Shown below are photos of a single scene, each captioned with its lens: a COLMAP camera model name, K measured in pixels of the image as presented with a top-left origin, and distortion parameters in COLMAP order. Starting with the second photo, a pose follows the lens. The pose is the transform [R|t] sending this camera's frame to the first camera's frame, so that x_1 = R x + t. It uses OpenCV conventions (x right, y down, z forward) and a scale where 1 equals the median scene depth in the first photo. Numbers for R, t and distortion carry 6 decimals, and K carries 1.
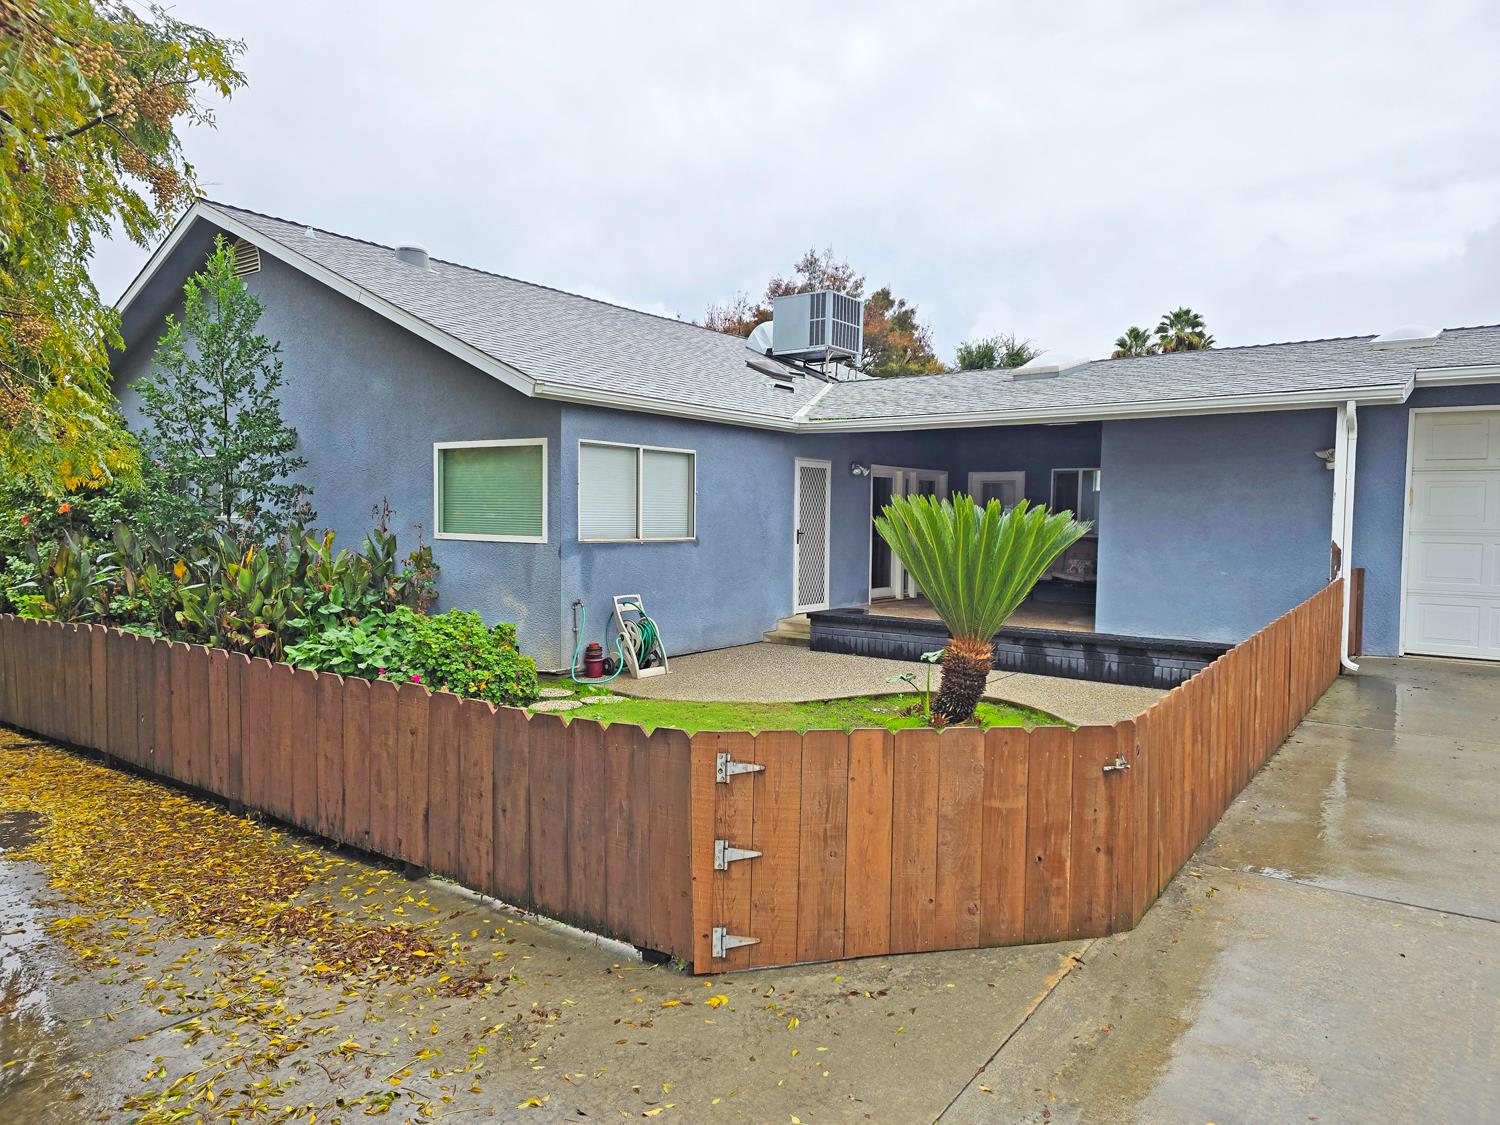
lens RADIAL K [[1001.3, 0, 758.6], [0, 1001.3, 565.2], [0, 0, 1]] dist [0.086300, -0.085767]
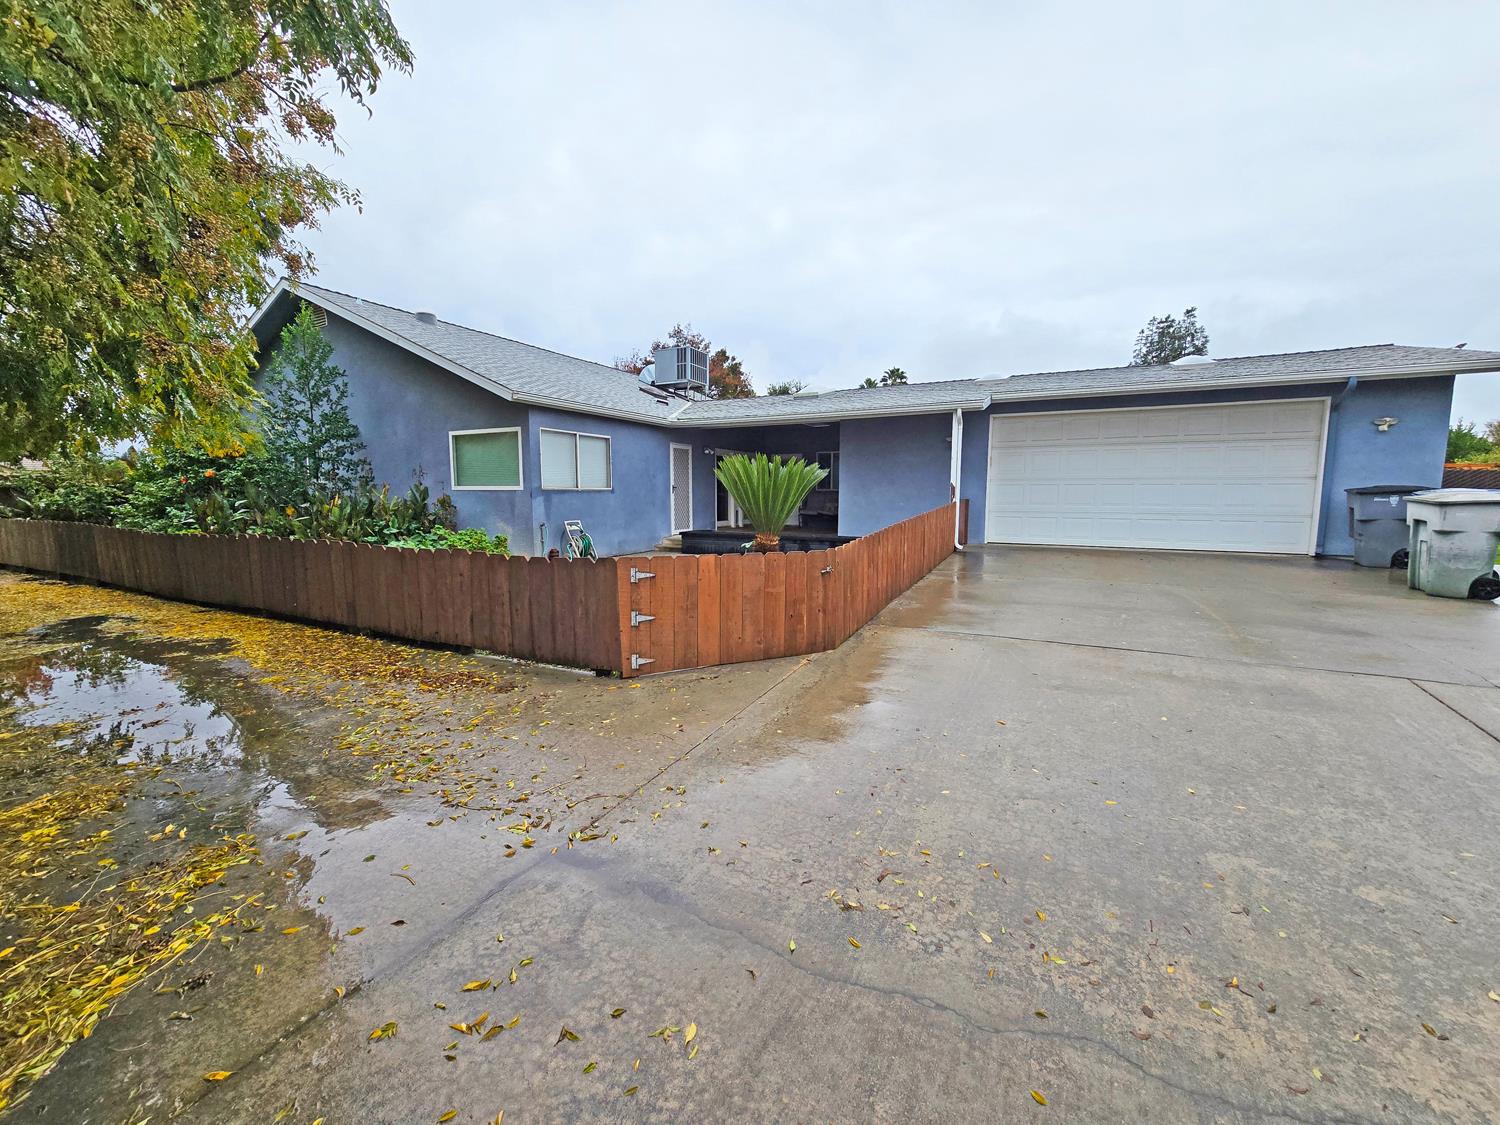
lens RADIAL K [[616.7, 0, 747.6], [0, 616.7, 562.5], [0, 0, 1]] dist [-0.004399, 0.000857]
pose [[0.987716, -0.029623, 0.153426, -0.000031], [0.019969, 0.997744, 0.064089, 0.038851], [-0.154978, -0.060238, 0.986080, -0.084697]]
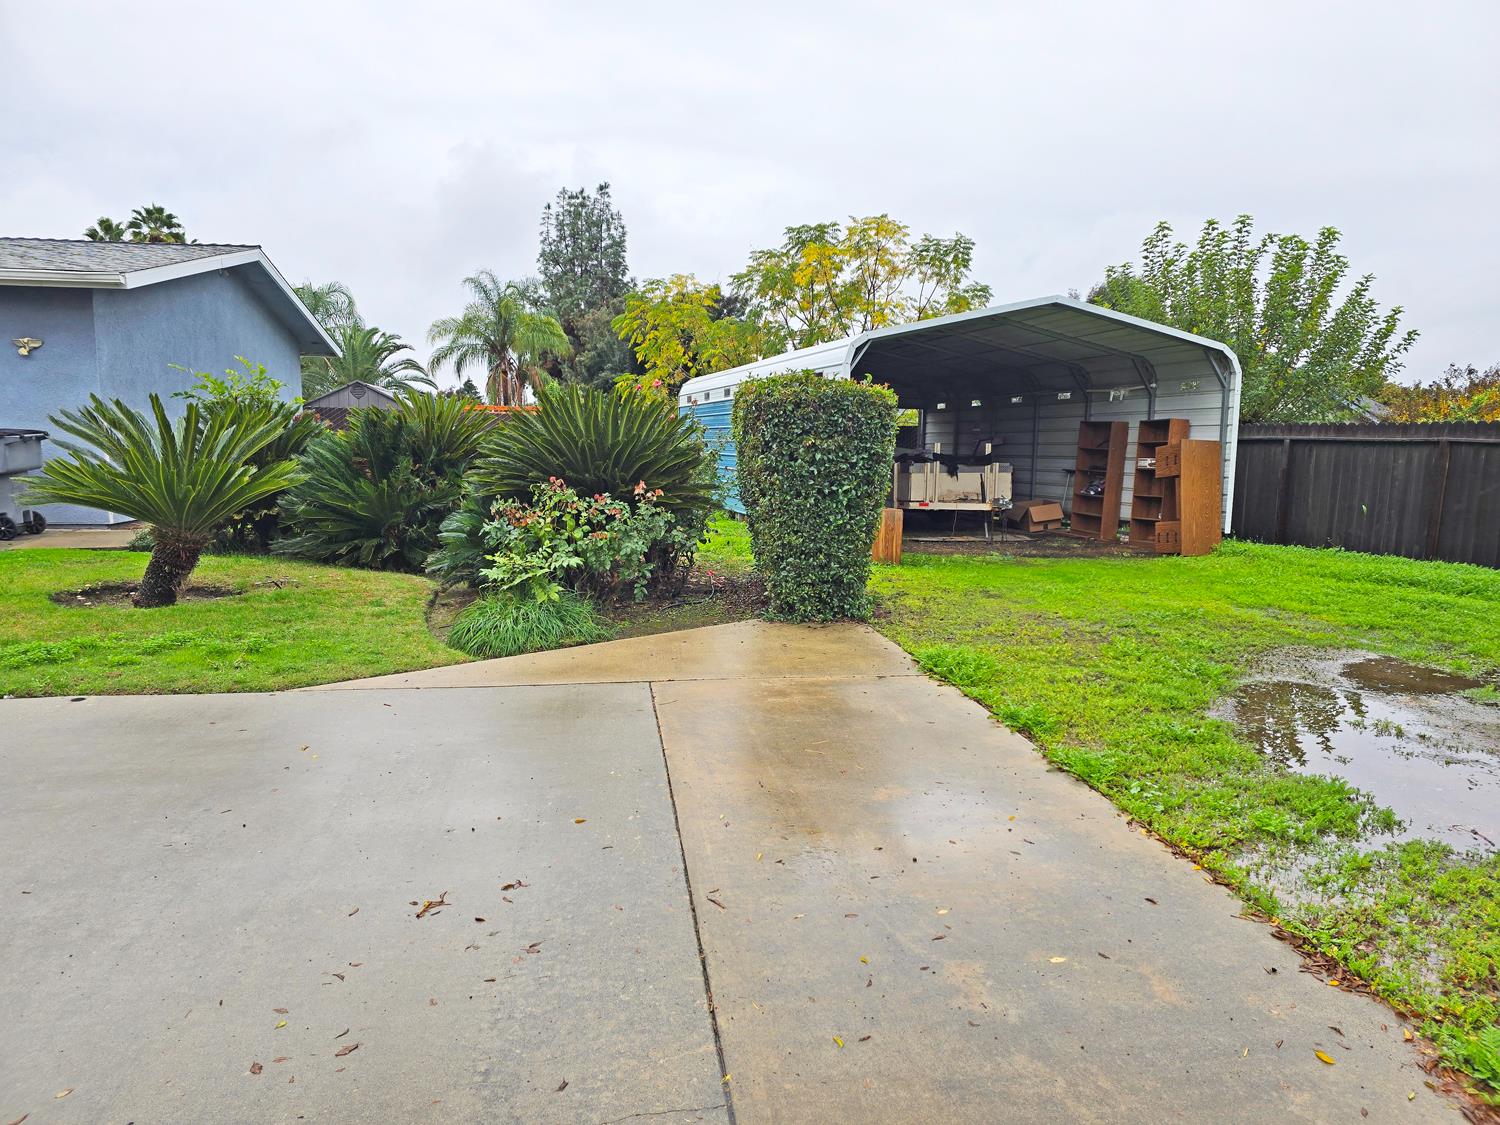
lens RADIAL K [[1001.3, 0, 758.6], [0, 1001.3, 565.2], [0, 0, 1]] dist [0.086300, -0.085767]
pose [[0.696416, -0.094802, 0.711349, 0.733762], [0.035516, 0.994574, 0.097778, 0.066807], [-0.716759, -0.042830, 0.696004, -0.647716]]
